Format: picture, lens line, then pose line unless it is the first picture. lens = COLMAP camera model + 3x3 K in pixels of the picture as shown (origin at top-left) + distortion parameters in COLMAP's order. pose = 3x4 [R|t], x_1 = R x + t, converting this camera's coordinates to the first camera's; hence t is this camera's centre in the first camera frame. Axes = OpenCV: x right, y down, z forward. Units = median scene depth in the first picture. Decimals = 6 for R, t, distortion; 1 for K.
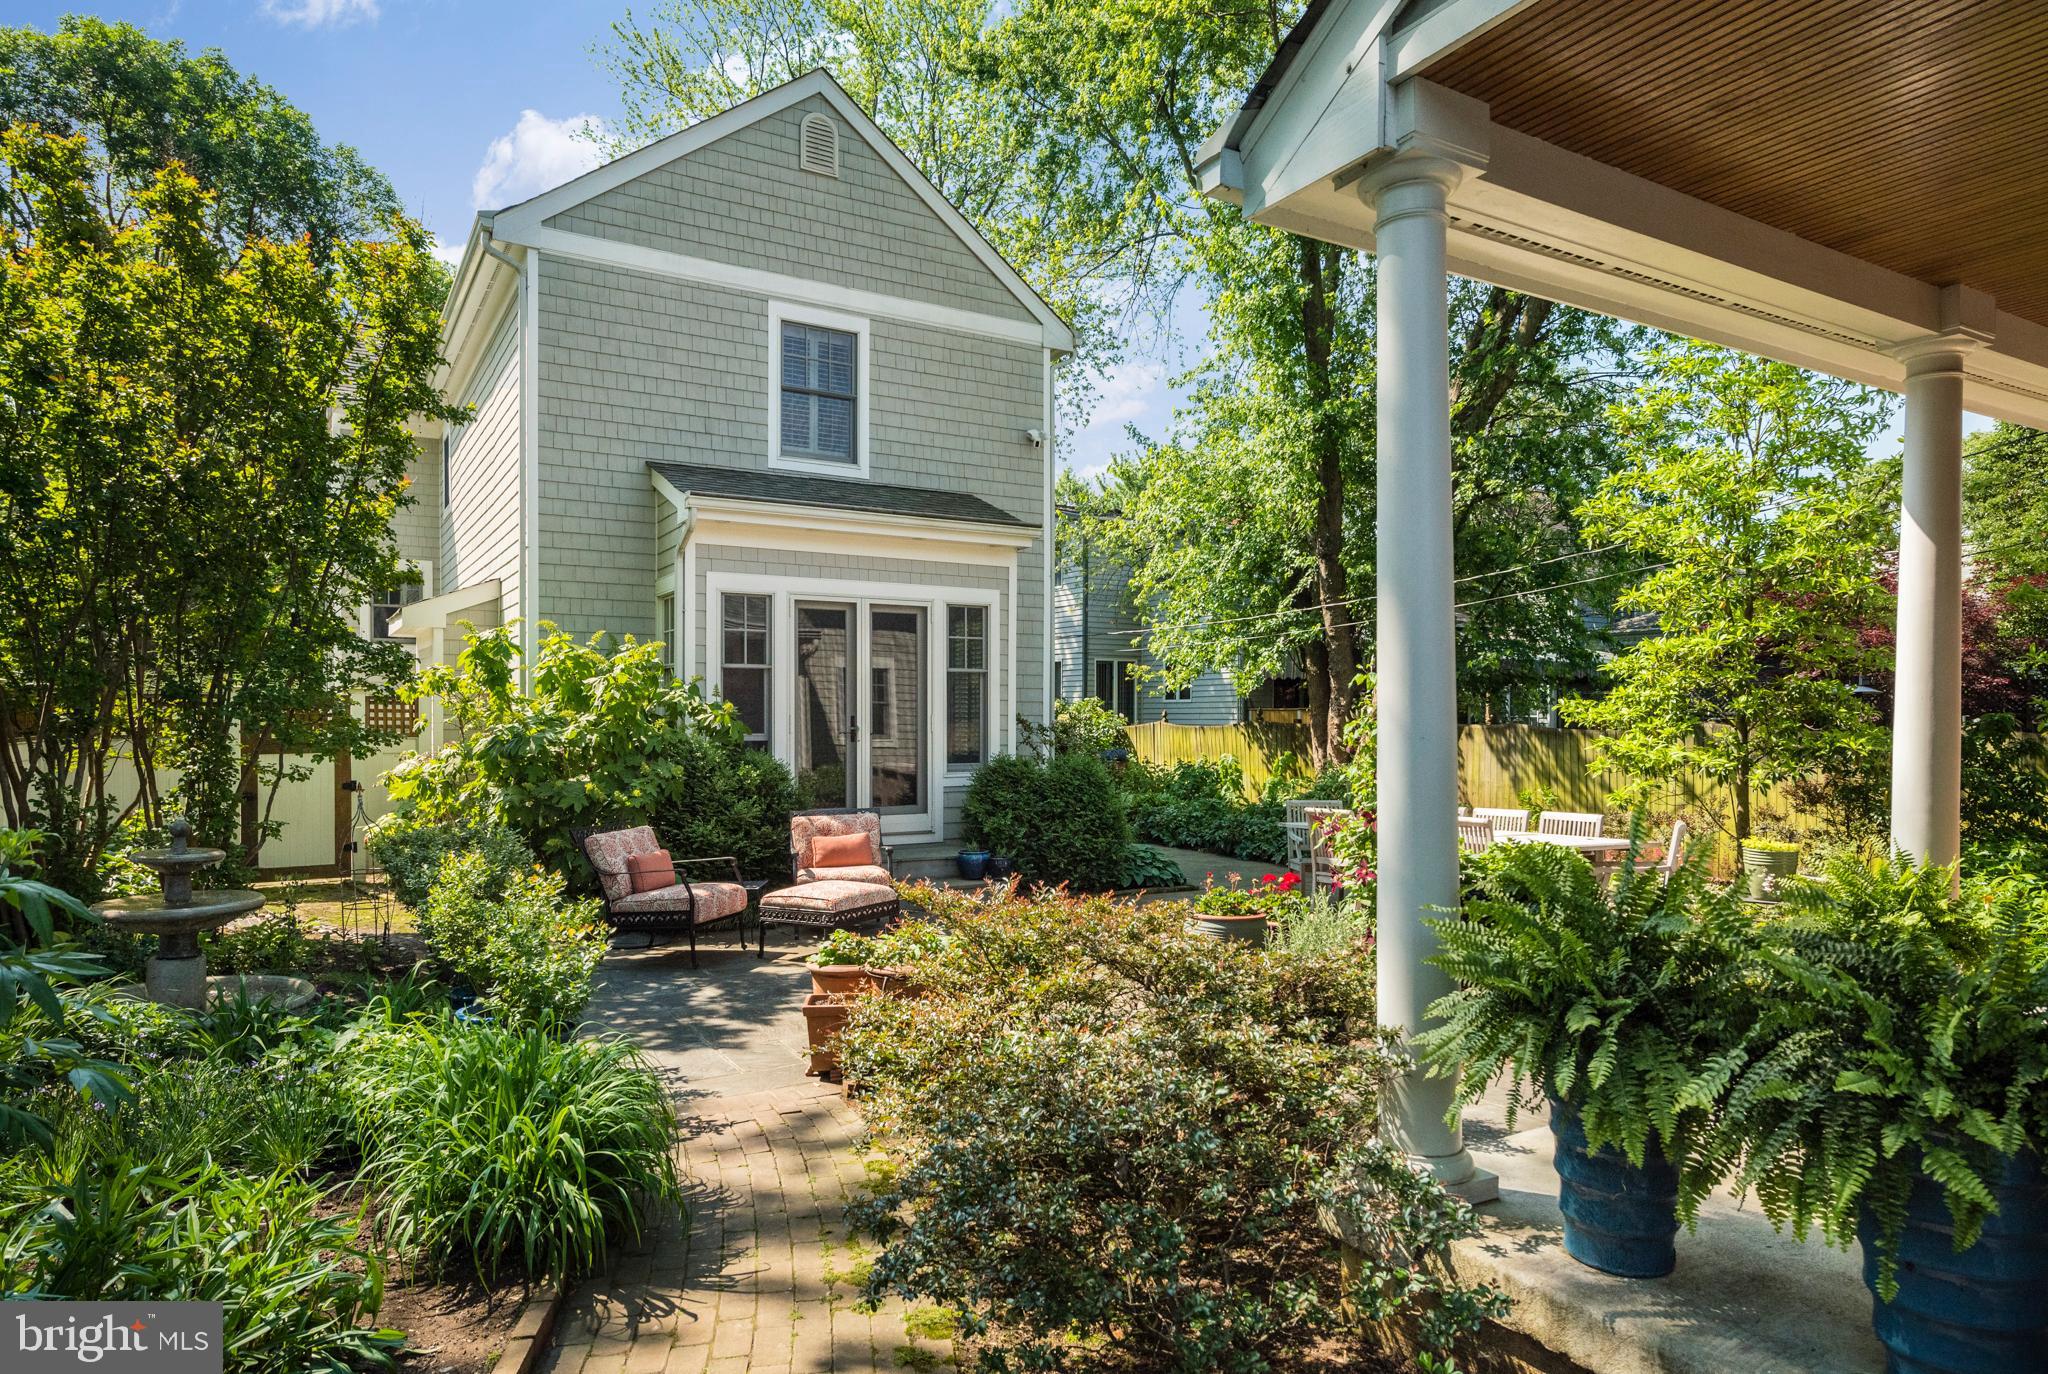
lens RADIAL K [[1209.7, 0, 1033.8], [0, 1209.7, 725.1], [0, 0, 1]] dist [0.002000, 0.000643]
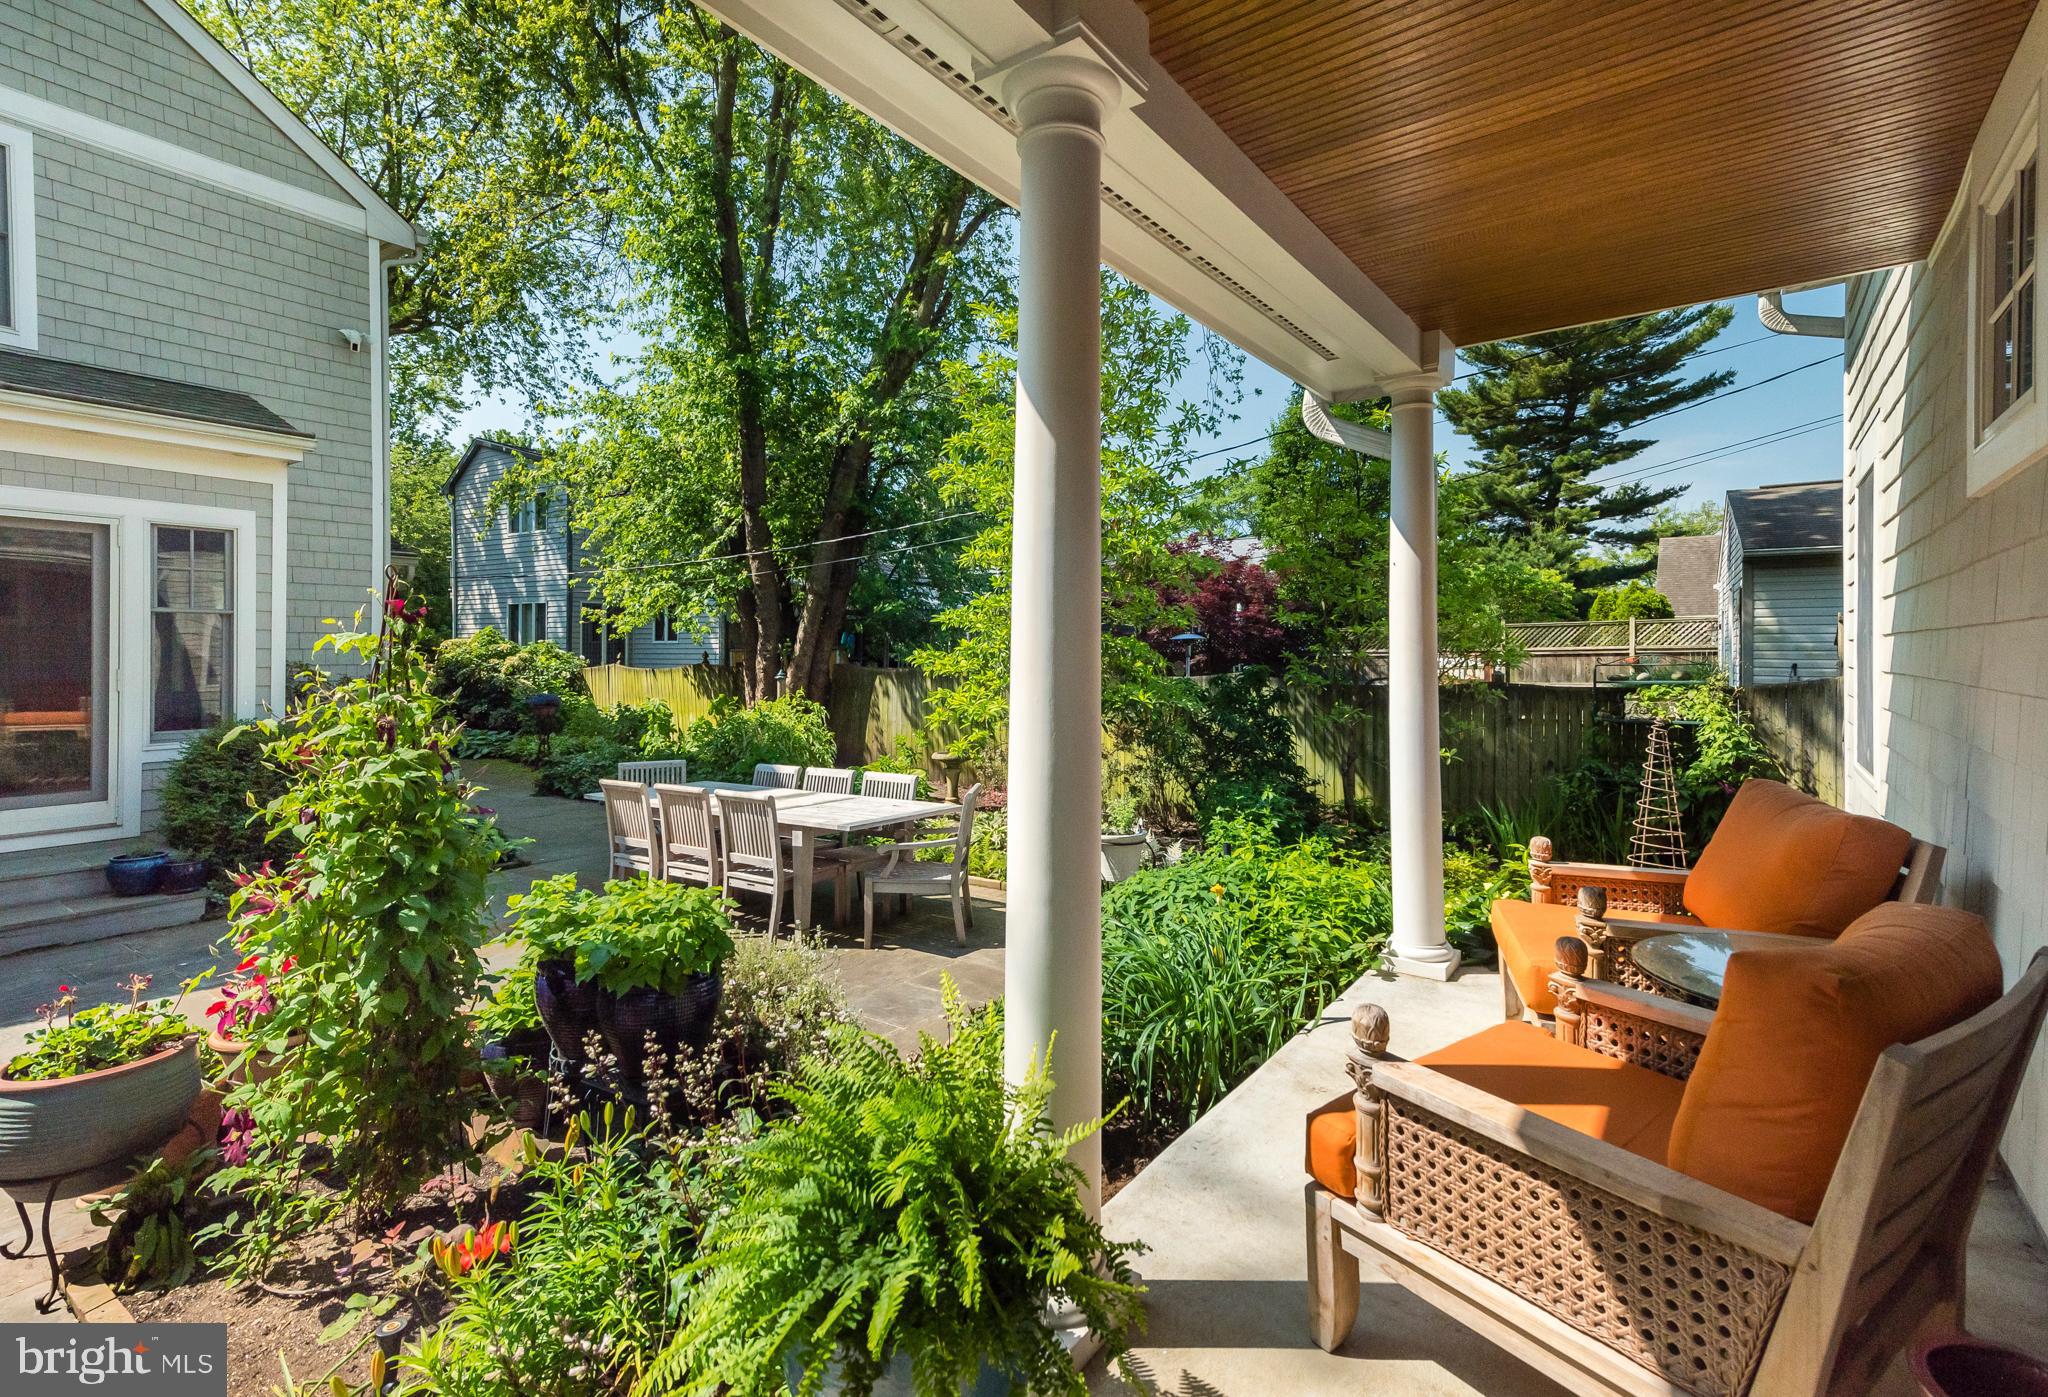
lens RADIAL K [[936.2, 0, 1050.3], [0, 936.2, 648.6], [0, 0, 1]] dist [0.025083, 0.007806]
pose [[0.910791, 0.001141, 0.412866, 0.194912], [0.002351, 0.999966, -0.007950, -0.014891], [-0.412860, 0.008211, 0.910757, 0.211611]]
